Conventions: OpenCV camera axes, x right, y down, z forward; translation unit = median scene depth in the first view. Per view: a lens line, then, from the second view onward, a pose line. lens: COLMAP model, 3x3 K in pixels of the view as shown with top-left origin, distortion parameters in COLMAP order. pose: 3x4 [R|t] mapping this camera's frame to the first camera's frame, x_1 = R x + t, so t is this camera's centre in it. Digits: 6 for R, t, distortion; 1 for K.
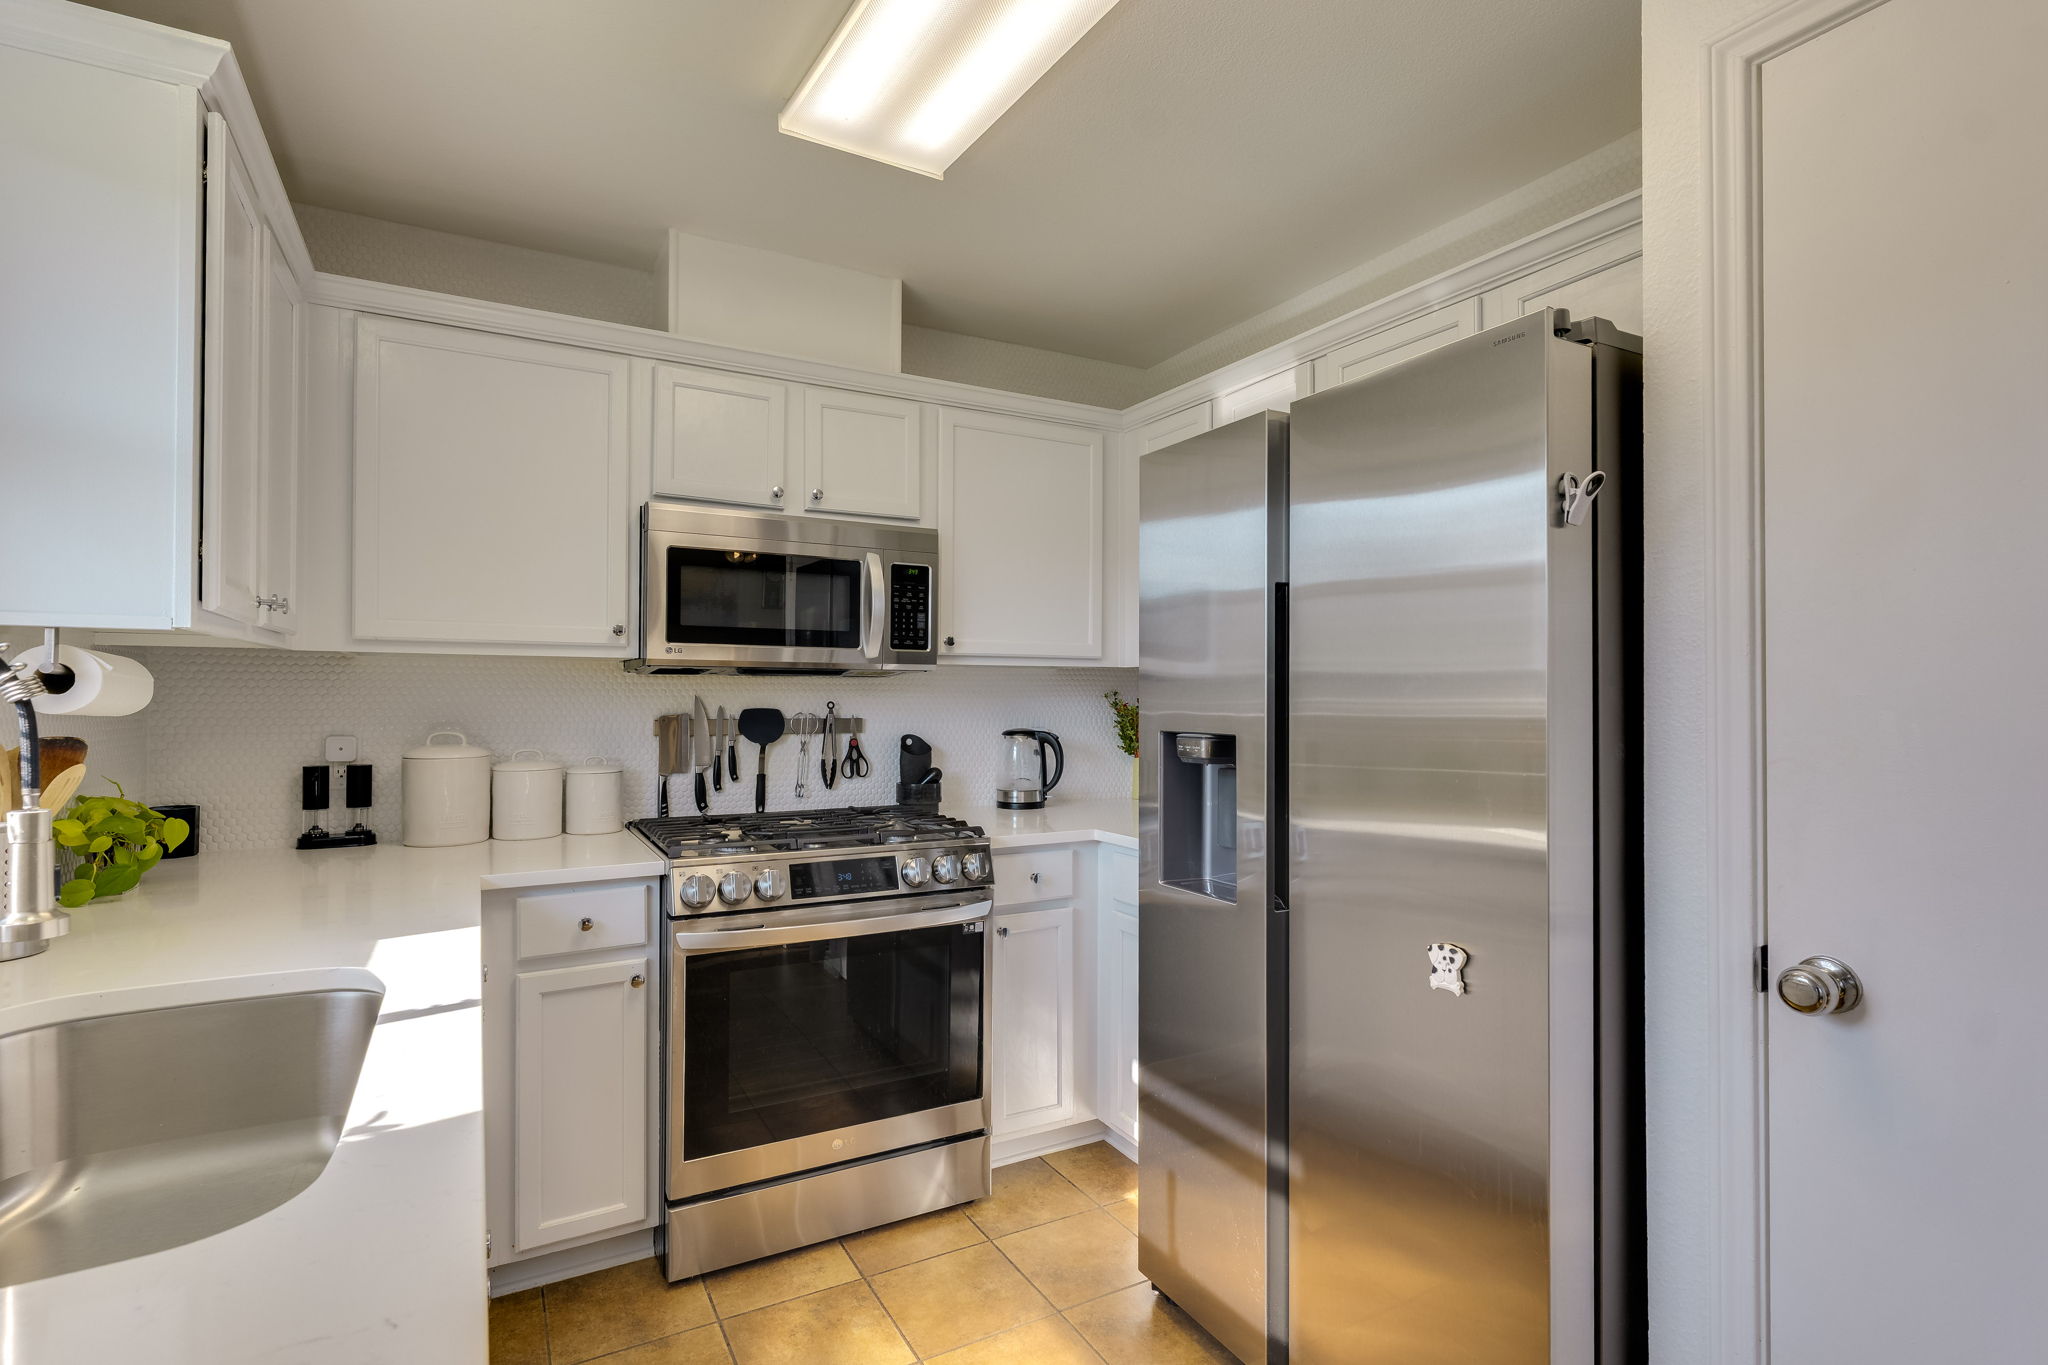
lens RADIAL K [[982.4, 0, 1026.0], [0, 982.4, 687.5], [0, 0, 1]] dist [0.000890, 0.001028]
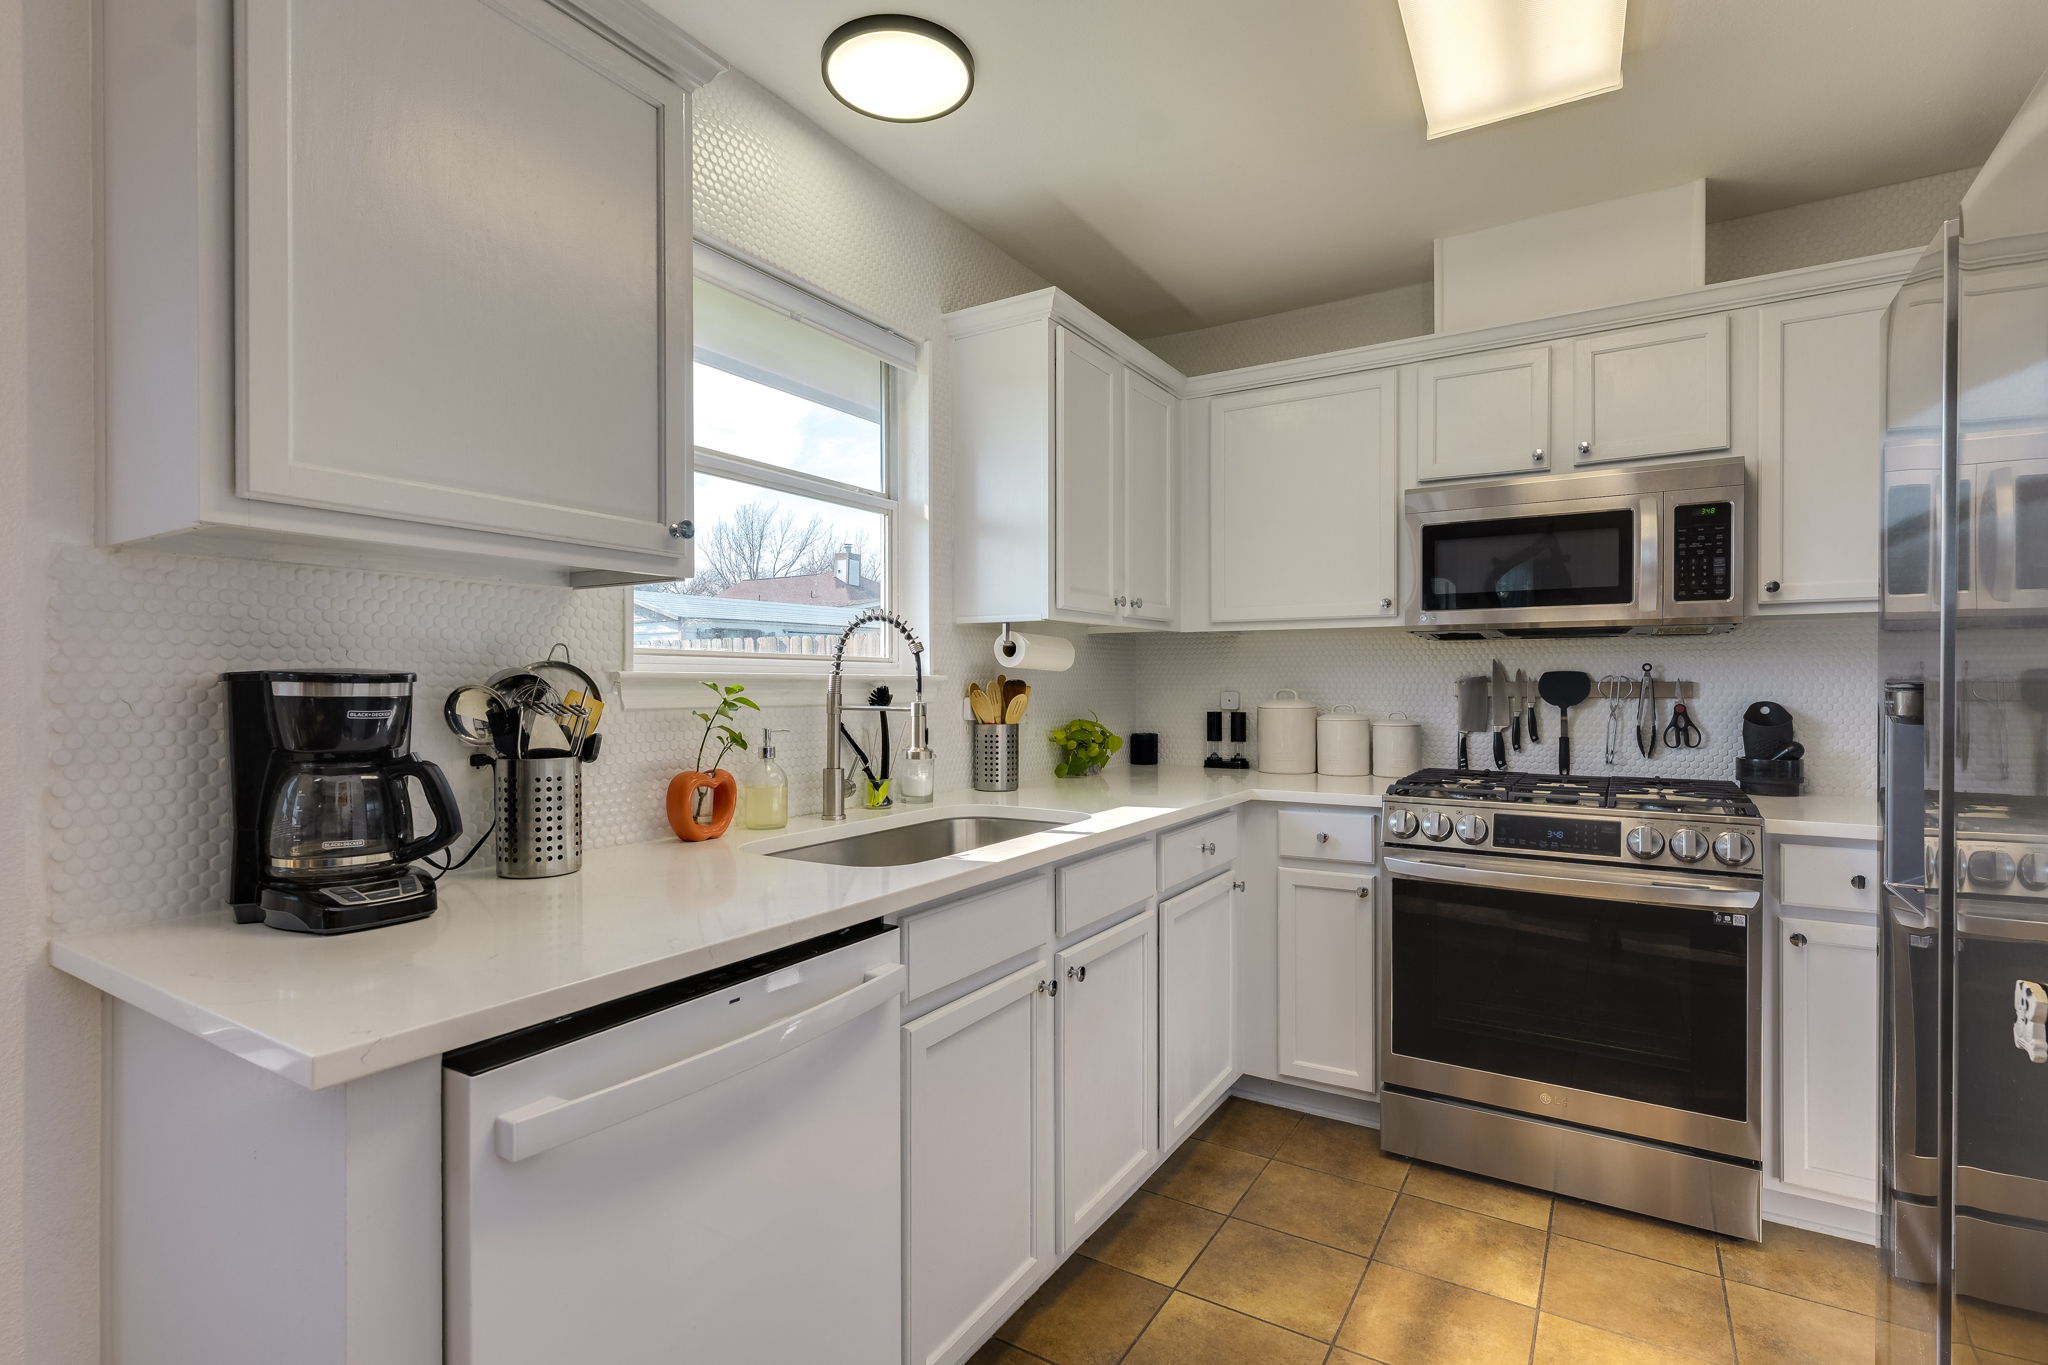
lens RADIAL K [[982.4, 0, 1026.1], [0, 982.4, 685.4], [0, 0, 1]] dist [0.000890, 0.001028]
pose [[0.481226, -0.000941, -0.876596, 0.399256], [0.011017, 0.999927, 0.004975, 0.029128], [0.876528, -0.012051, 0.481201, 0.051287]]
